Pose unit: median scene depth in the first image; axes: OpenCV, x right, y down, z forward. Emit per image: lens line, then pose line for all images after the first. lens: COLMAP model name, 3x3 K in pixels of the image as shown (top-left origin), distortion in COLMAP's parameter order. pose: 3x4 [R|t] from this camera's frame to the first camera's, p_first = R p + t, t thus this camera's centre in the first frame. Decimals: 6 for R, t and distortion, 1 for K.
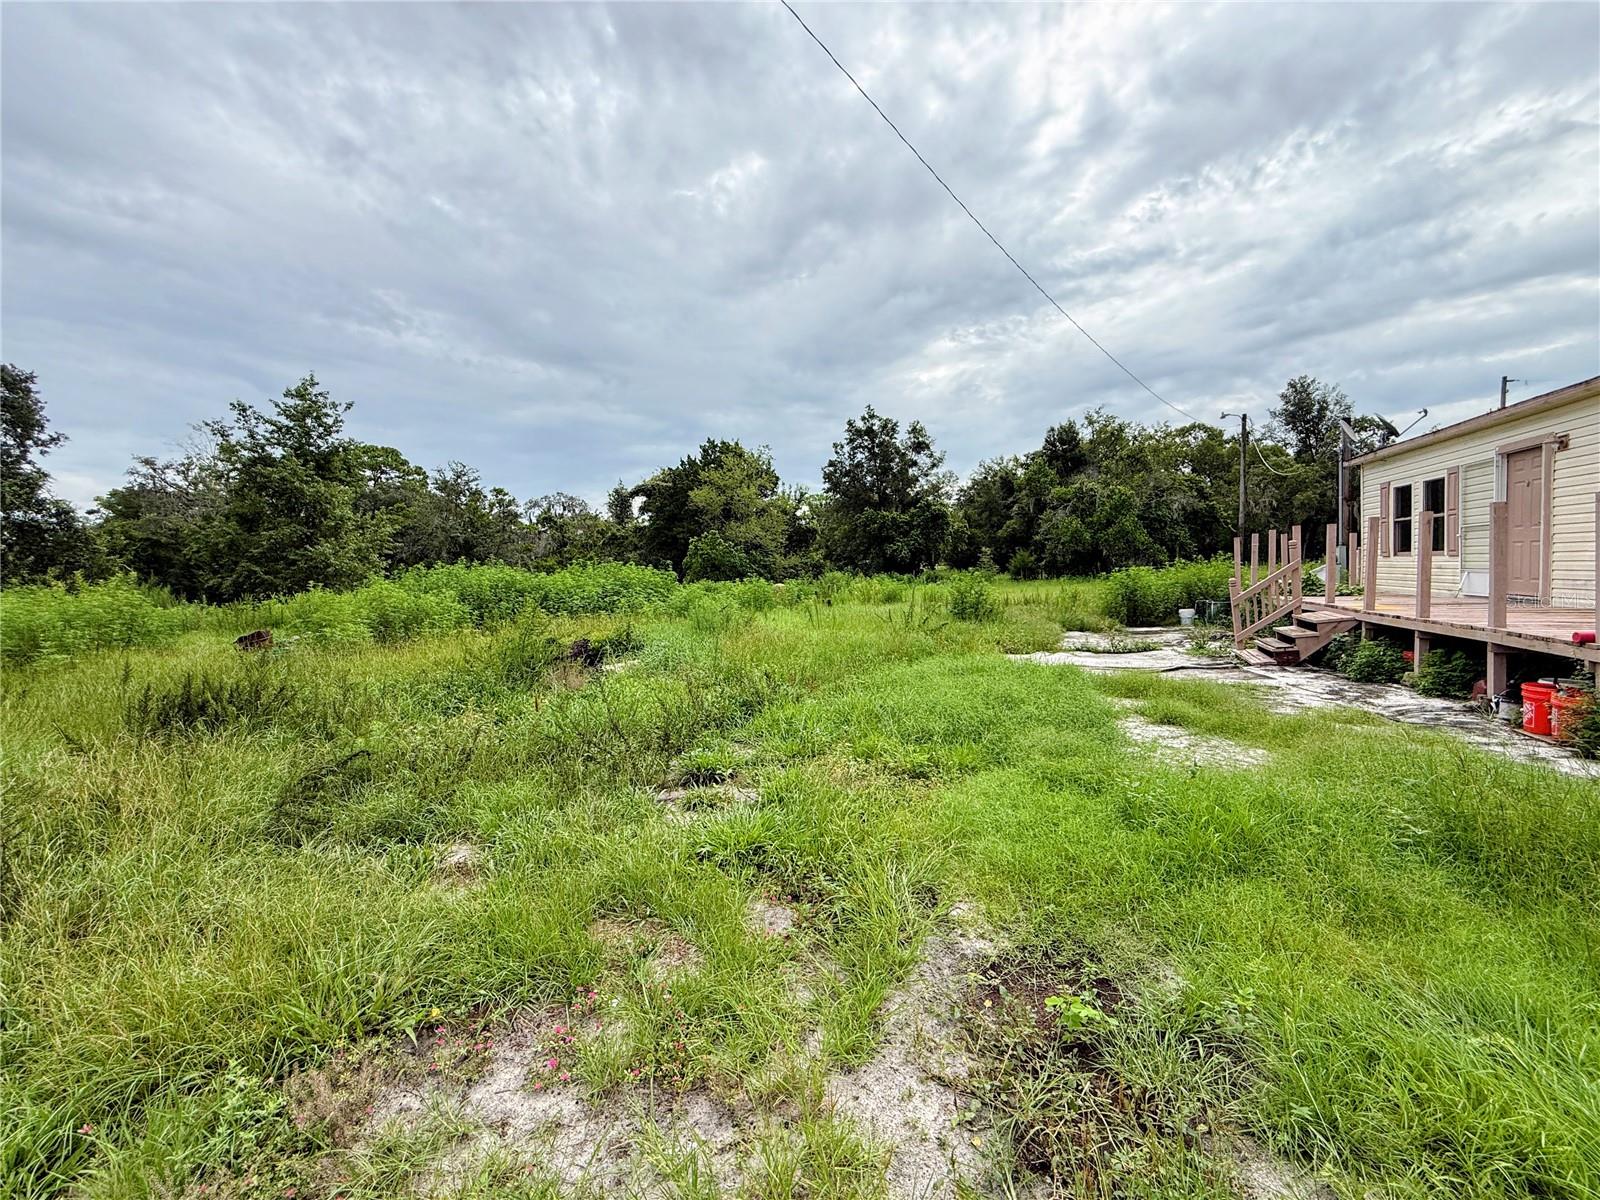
lens RADIAL K [[635.0, 0, 795.8], [0, 635.0, 603.9], [0, 0, 1]] dist [-0.000894, -0.000069]
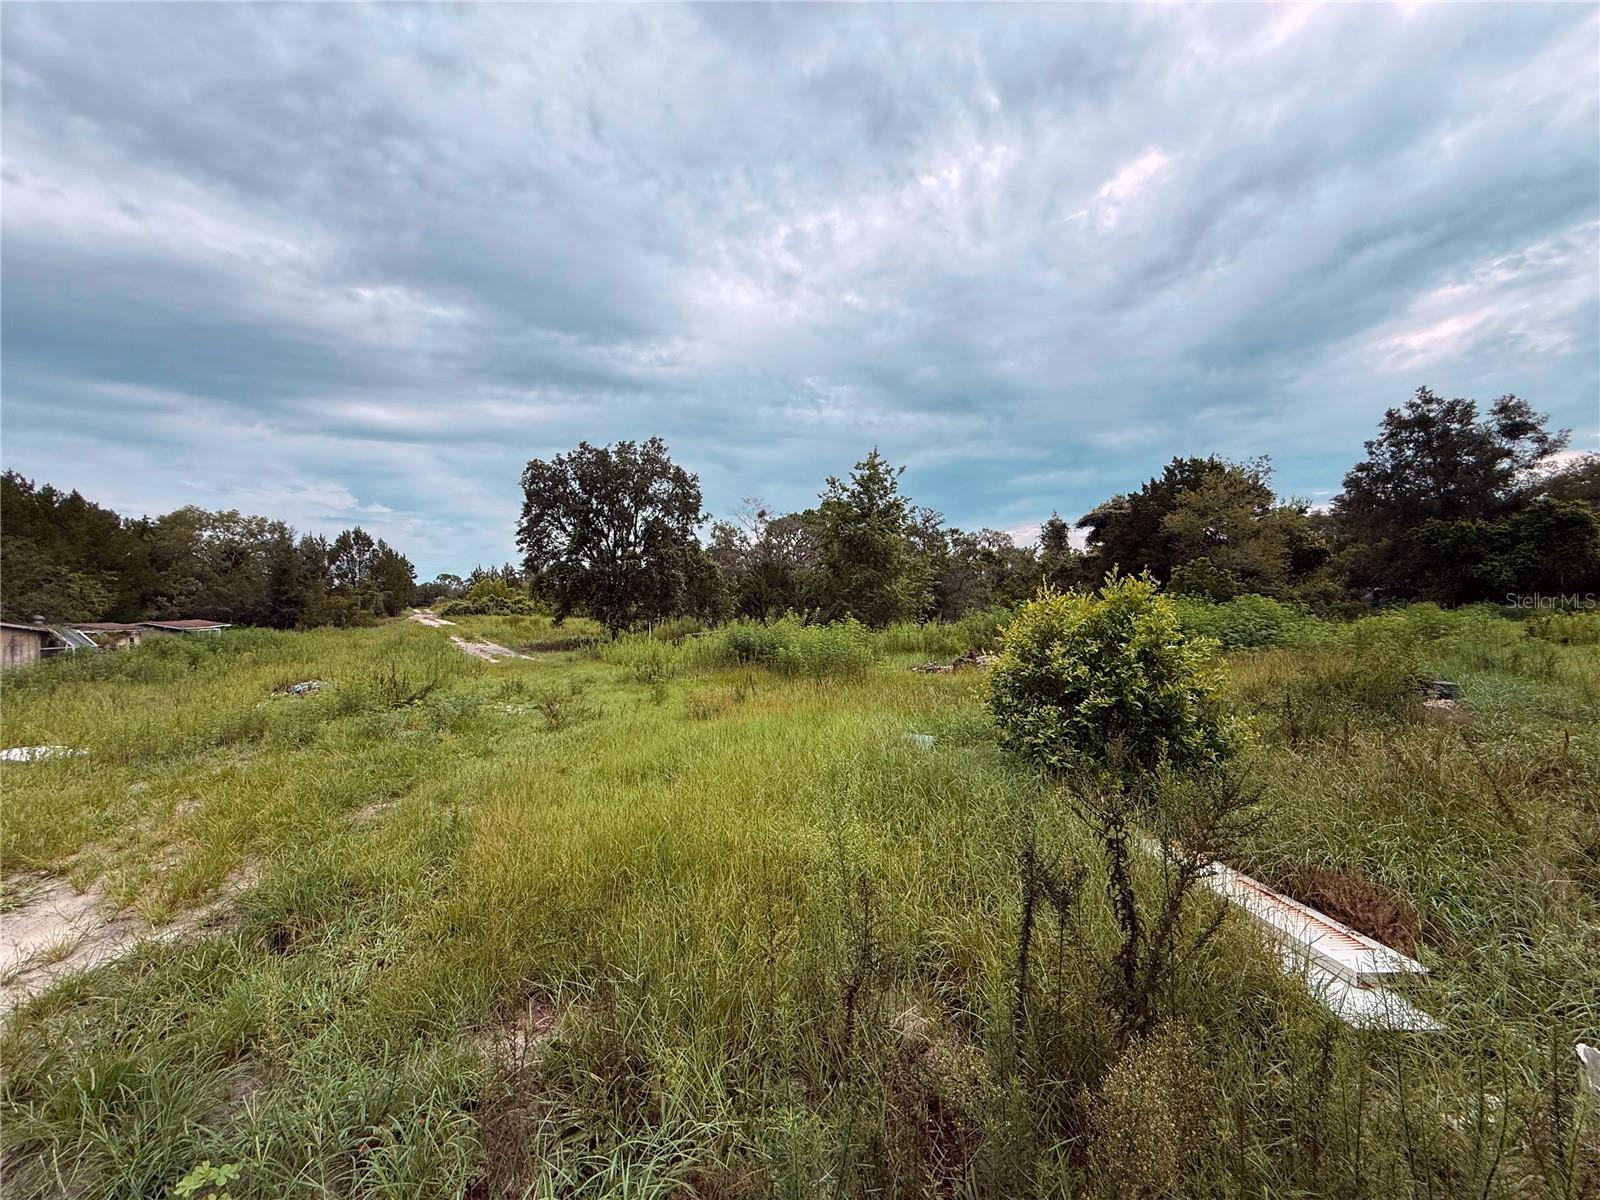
lens RADIAL K [[635.0, 0, 782.4], [0, 635.0, 566.9], [0, 0, 1]] dist [-0.000894, -0.000069]
pose [[0.830449, -0.041663, -0.555534, -0.104660], [-0.019873, 0.994349, -0.104279, 0.001730], [0.556740, 0.097639, 0.824929, -0.053582]]
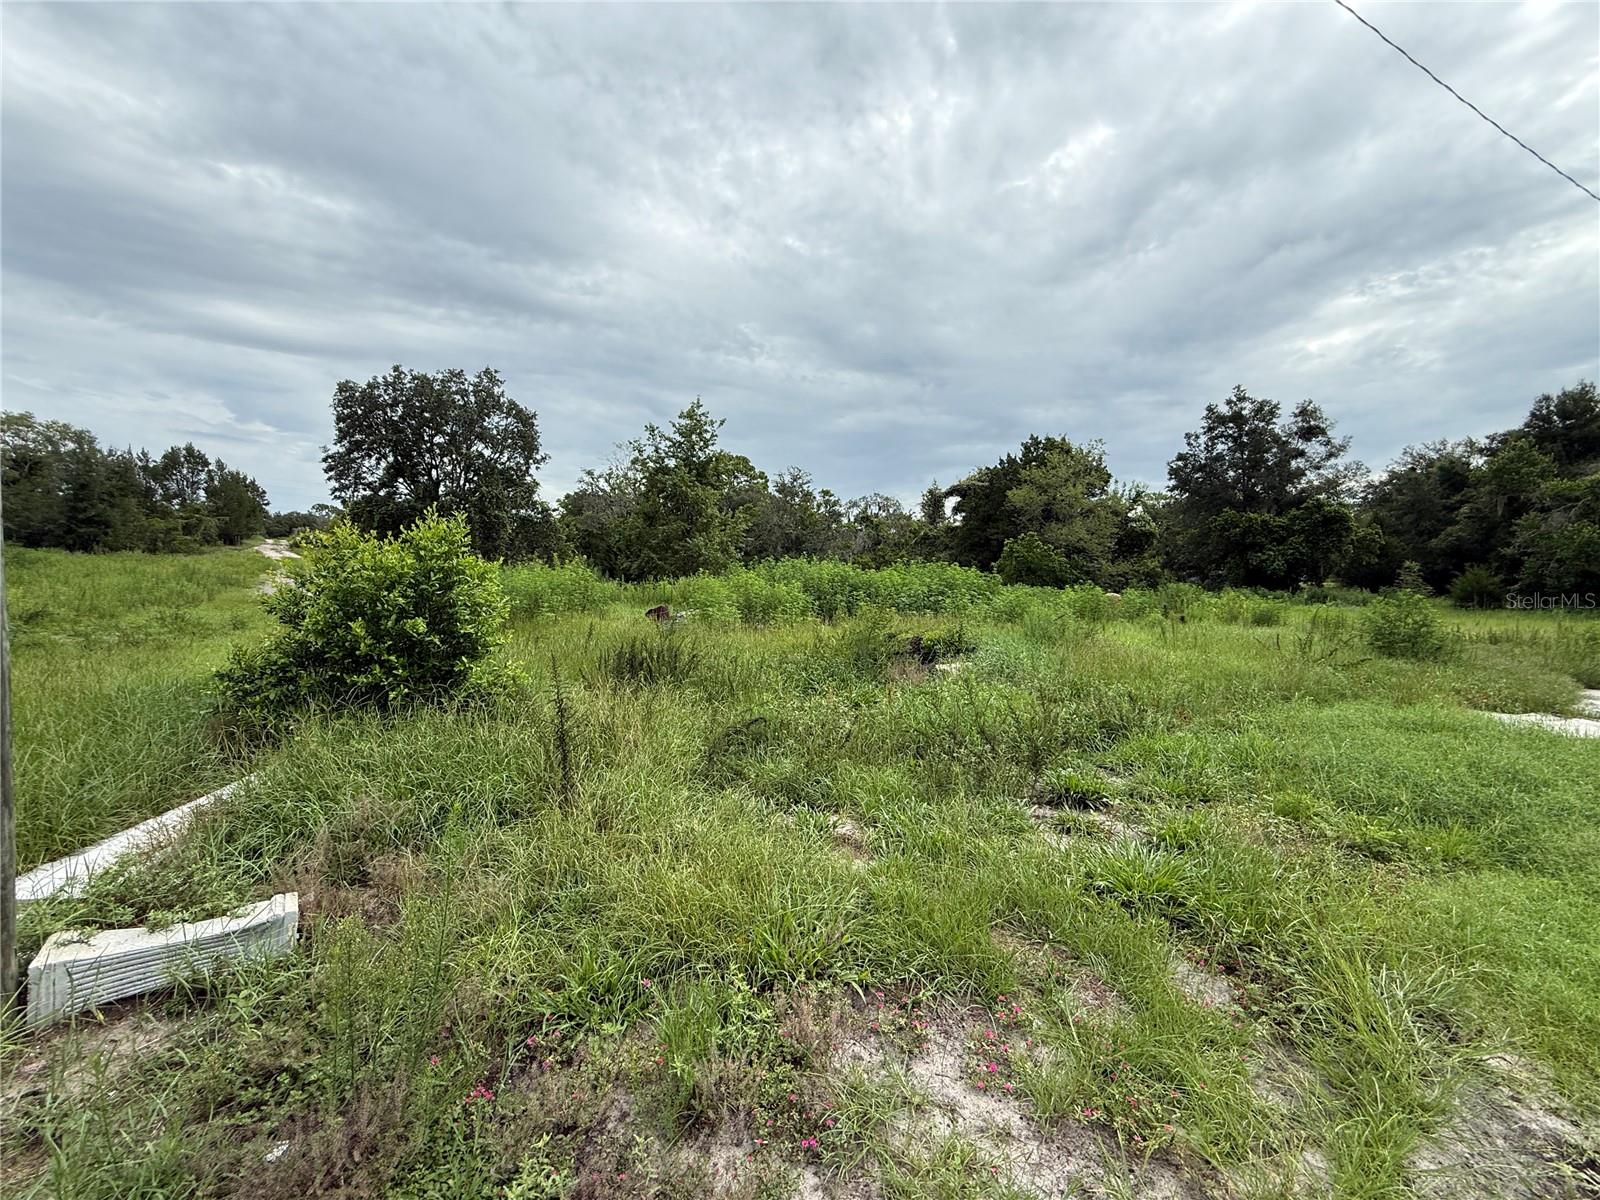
lens RADIAL K [[635.0, 0, 794.2], [0, 635.0, 592.7], [0, 0, 1]] dist [-0.000894, -0.000069]
pose [[0.890737, 0.061742, -0.450306, -0.011601], [-0.069309, 0.997595, -0.000315, -0.000298], [0.449203, 0.031491, 0.892874, -0.002999]]
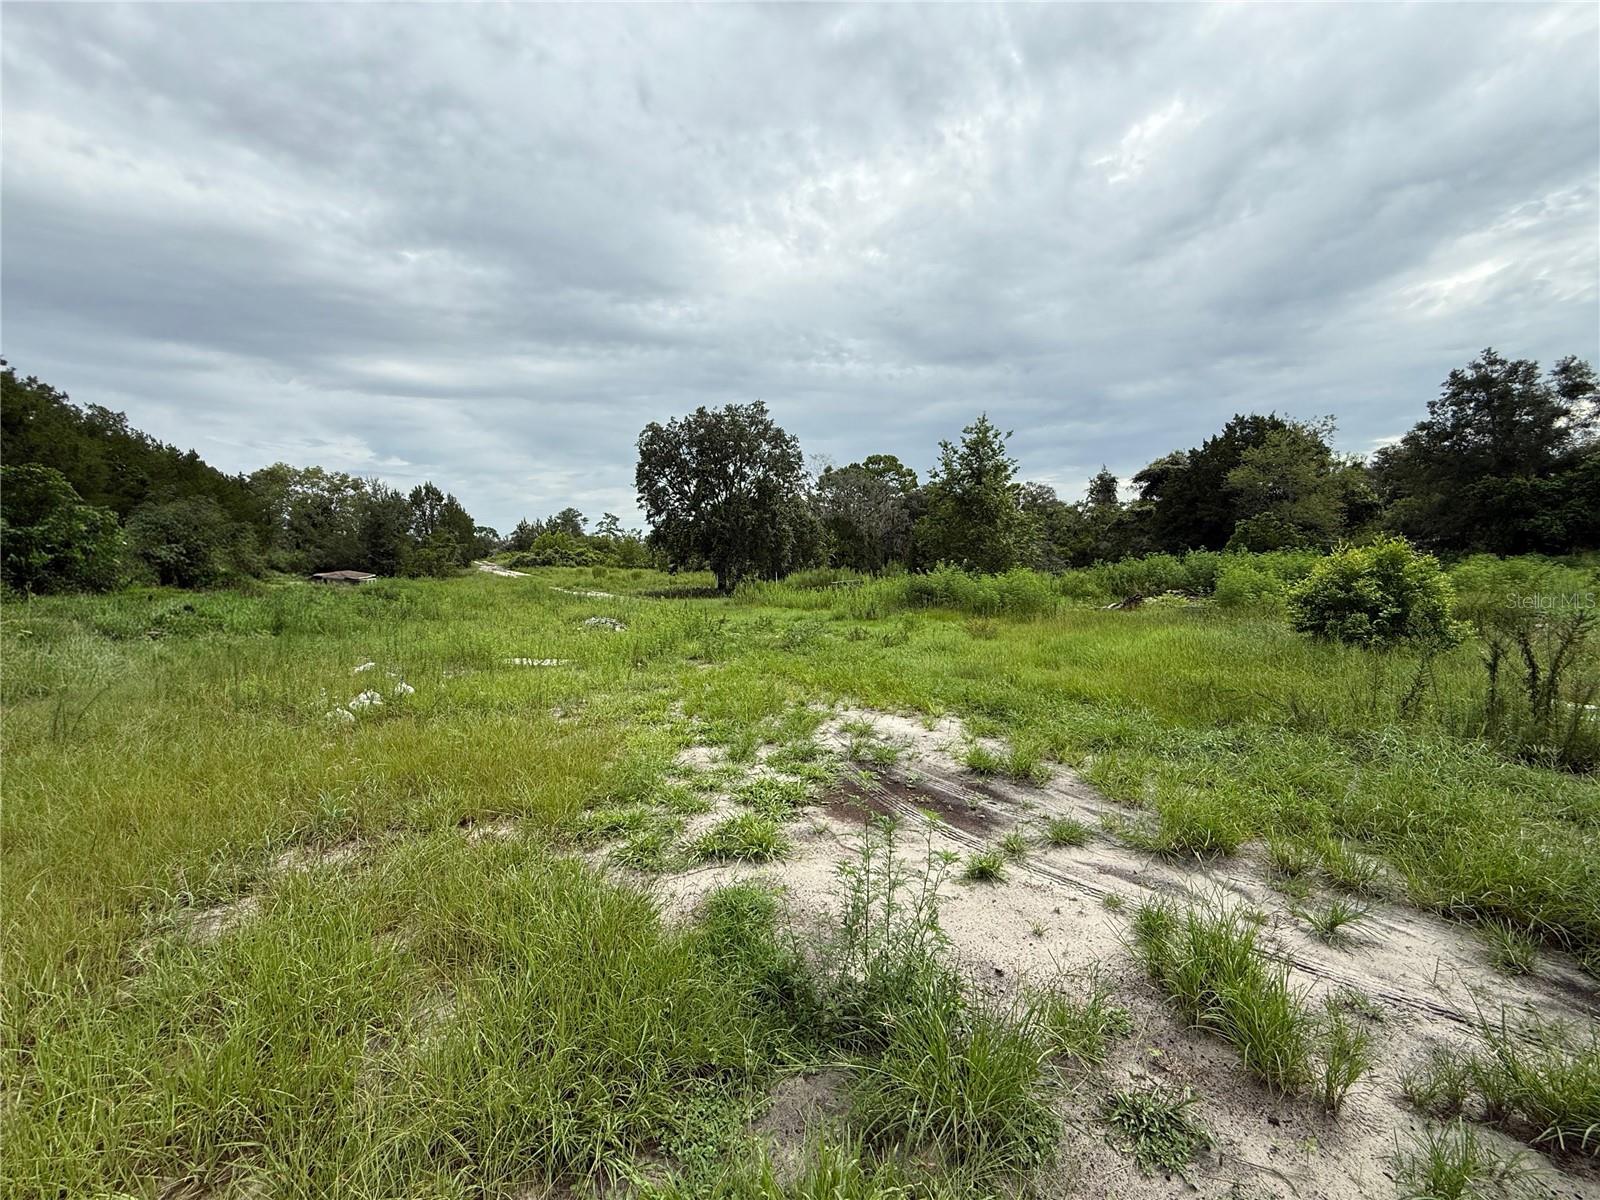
lens RADIAL K [[635.0, 0, 780.0], [0, 635.0, 508.3], [0, 0, 1]] dist [-0.000894, -0.000069]
pose [[0.817369, -0.052002, -0.573763, -0.155987], [-0.020931, 0.992580, -0.119779, 0.006418], [0.575735, 0.109913, 0.810215, -0.157304]]
